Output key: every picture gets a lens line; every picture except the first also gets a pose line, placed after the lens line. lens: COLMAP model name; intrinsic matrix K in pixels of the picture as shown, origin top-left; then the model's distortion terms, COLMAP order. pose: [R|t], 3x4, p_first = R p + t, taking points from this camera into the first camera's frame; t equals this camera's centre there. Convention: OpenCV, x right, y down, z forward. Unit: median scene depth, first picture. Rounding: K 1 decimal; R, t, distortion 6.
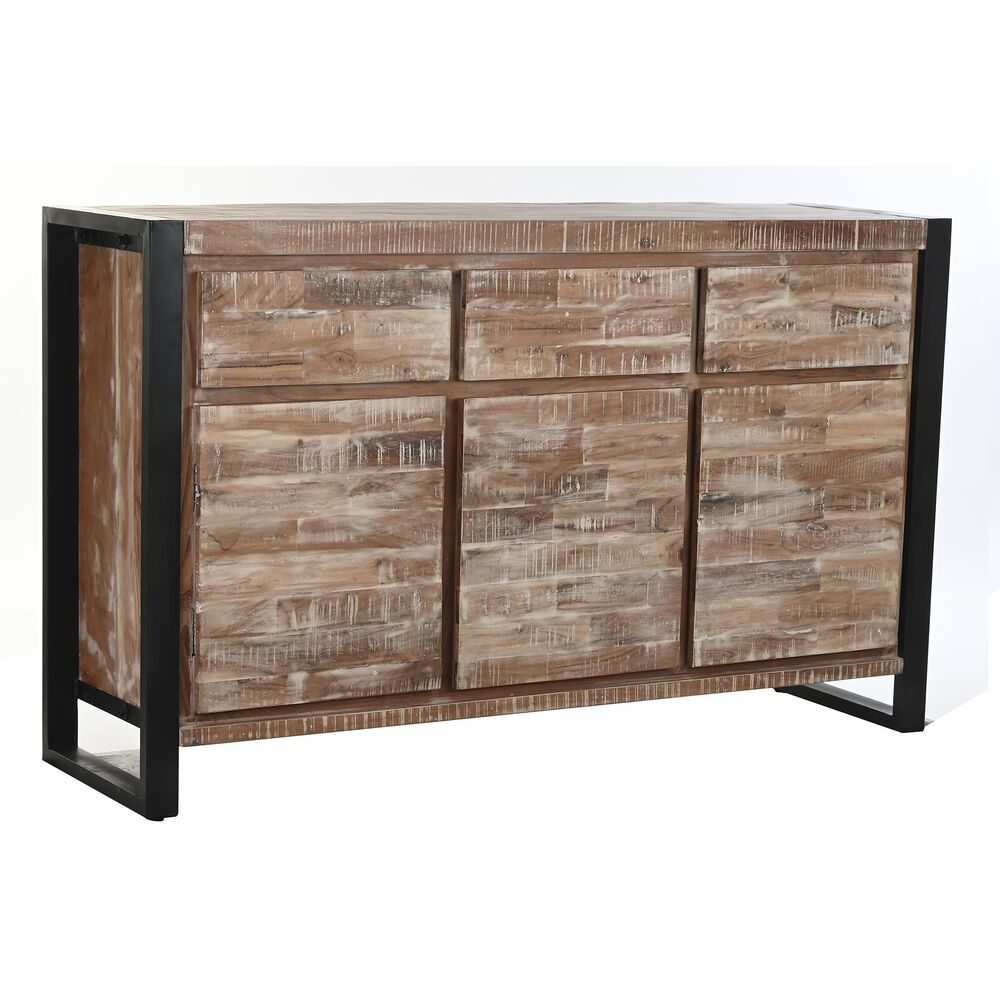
lens RADIAL K [[2948.4, 0, 500.0], [0, 2948.4, 500.0], [0, 0, 1]] dist [0.030514, -0.915976]
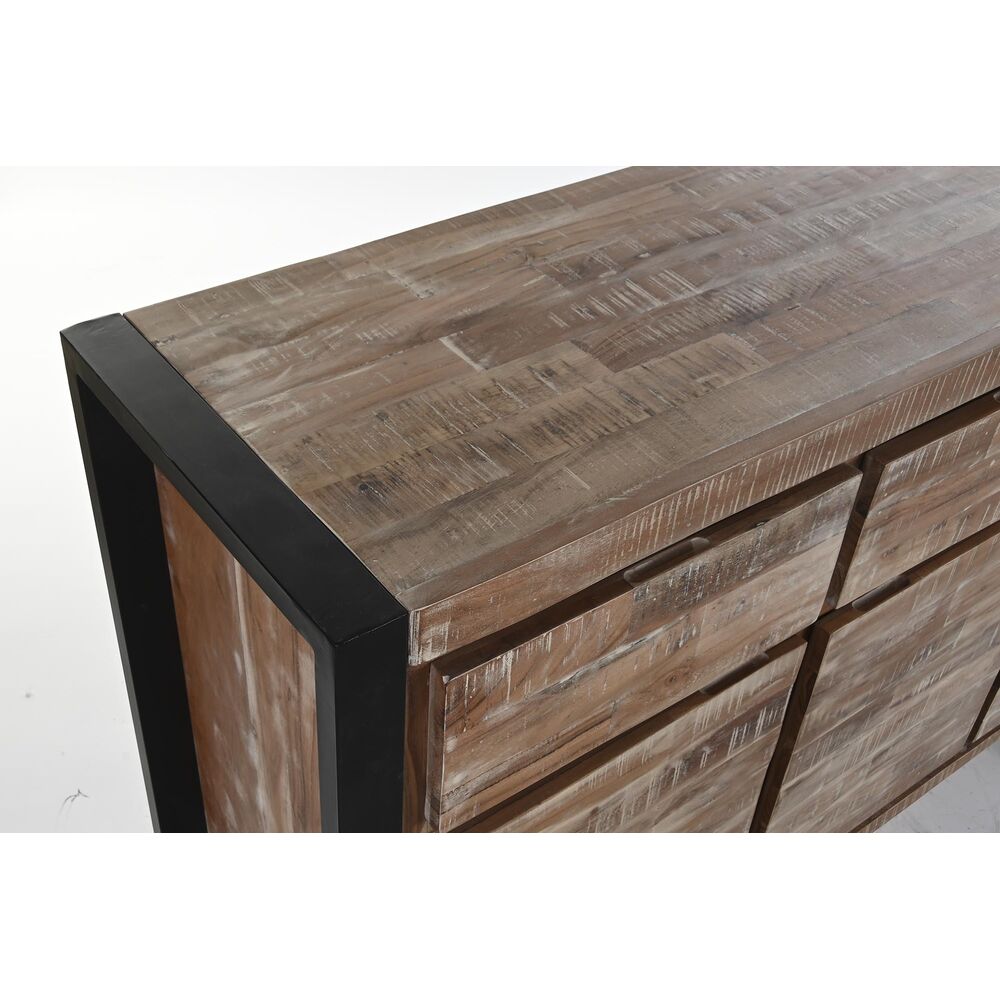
lens RADIAL K [[1249.5, 0, 500.0], [0, 1249.5, 500.0], [0, 0, 1]] dist [0.001545, 0.000185]
pose [[0.993009, -0.041196, 0.110618, -0.103146], [-0.022256, 0.854968, 0.518203, -0.182800], [-0.115923, -0.517042, 0.848074, 0.779180]]
